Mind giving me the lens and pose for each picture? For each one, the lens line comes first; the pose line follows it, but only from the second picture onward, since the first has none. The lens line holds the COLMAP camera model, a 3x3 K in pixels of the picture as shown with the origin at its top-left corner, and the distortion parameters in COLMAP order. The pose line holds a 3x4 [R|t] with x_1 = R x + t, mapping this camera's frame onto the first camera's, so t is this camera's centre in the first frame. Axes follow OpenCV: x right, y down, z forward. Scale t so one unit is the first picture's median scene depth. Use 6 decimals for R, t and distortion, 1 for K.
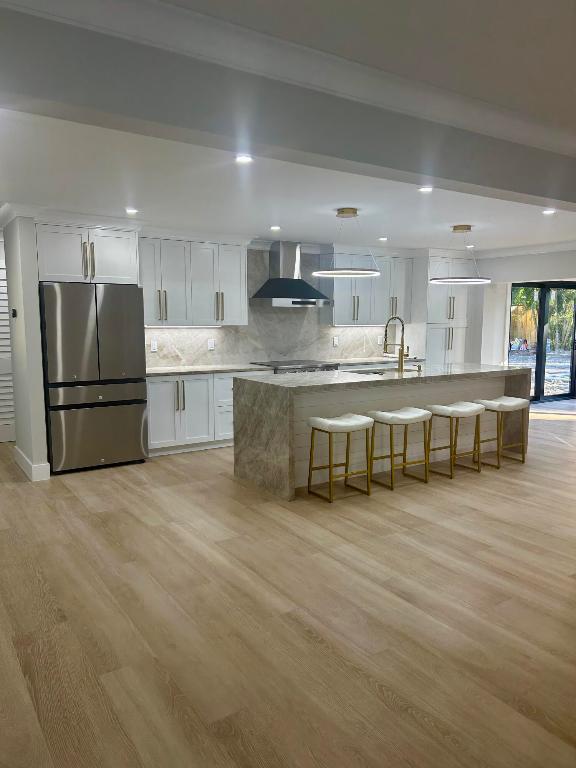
lens RADIAL K [[580.4, 0, 289.7], [0, 580.4, 396.0], [0, 0, 1]] dist [0.052878, -0.111793]
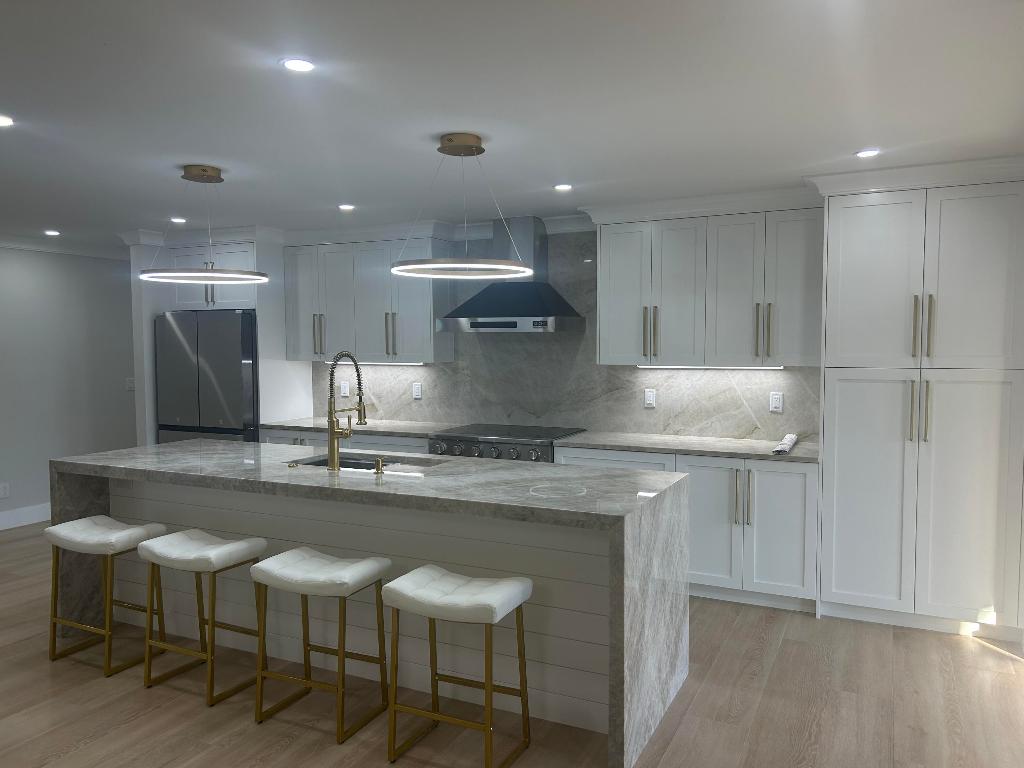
lens RADIAL K [[772.2, 0, 517.6], [0, 772.2, 387.0], [0, 0, 1]] dist [0.067014, -0.078377]
pose [[0.509478, 0.047538, -0.859170, 0.788580], [-0.111348, 0.993720, -0.011045, -0.112011], [0.853249, 0.101294, 0.511572, 0.761537]]
